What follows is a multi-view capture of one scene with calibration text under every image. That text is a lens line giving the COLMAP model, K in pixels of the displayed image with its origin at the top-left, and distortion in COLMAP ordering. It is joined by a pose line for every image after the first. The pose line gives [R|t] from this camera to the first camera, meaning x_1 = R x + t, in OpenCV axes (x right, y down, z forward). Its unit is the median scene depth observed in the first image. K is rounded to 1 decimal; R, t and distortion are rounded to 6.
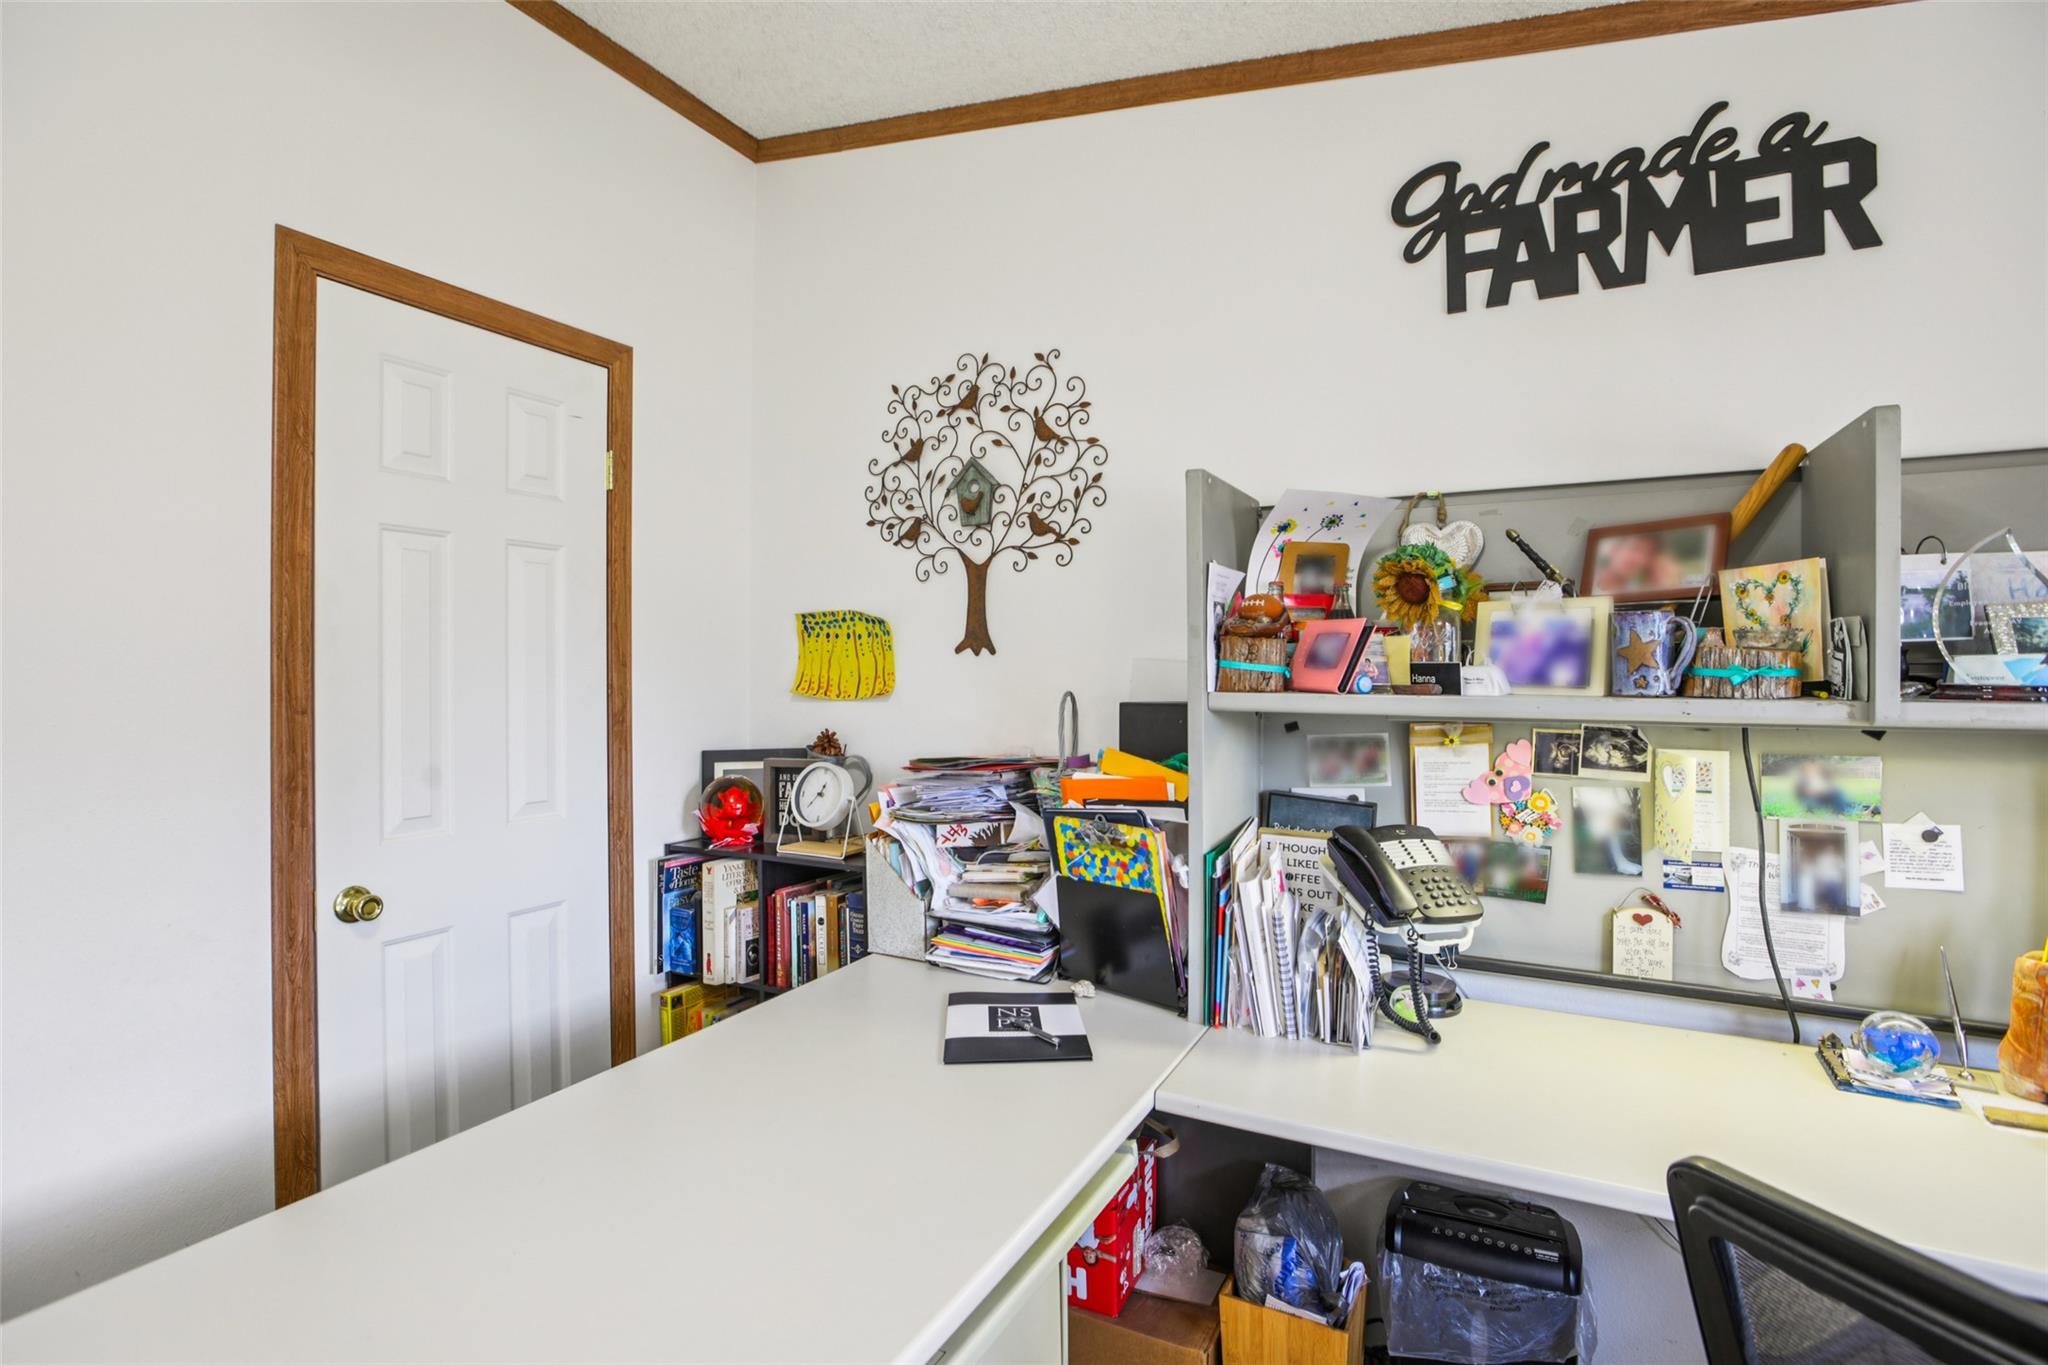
lens RADIAL K [[956.5, 0, 1024.8], [0, 956.5, 671.2], [0, 0, 1]] dist [-0.040147, 0.011929]
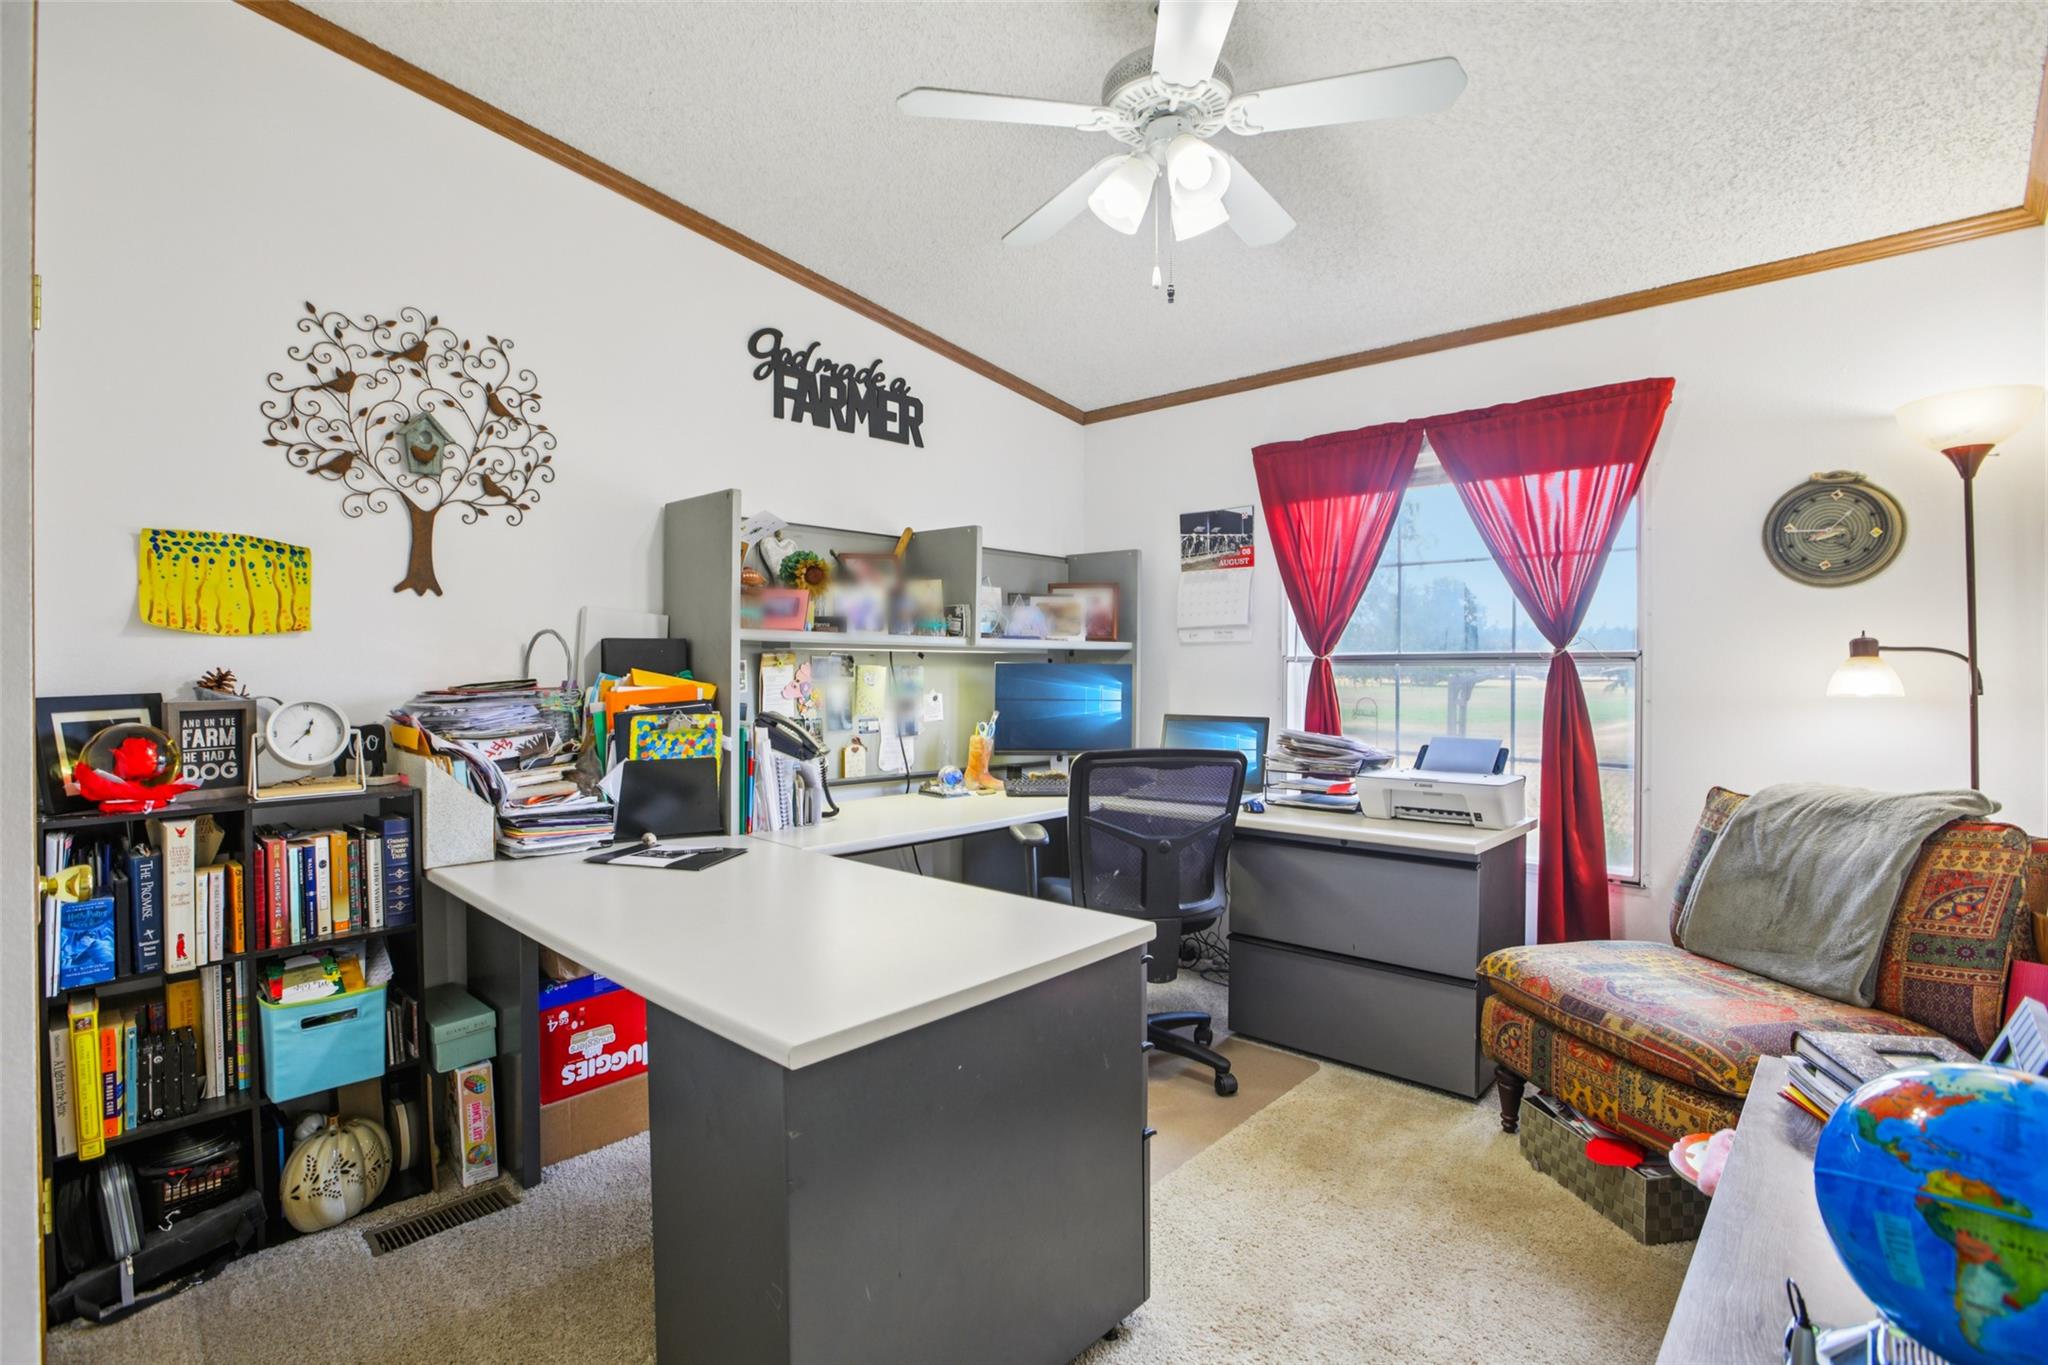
lens RADIAL K [[956.5, 0, 1021.4], [0, 956.5, 677.5], [0, 0, 1]] dist [-0.040147, 0.011929]
pose [[0.272177, -0.008943, 0.962206, -0.916572], [-0.002322, 0.999948, 0.009951, 0.065380], [-0.962244, -0.004943, 0.272142, 0.072689]]
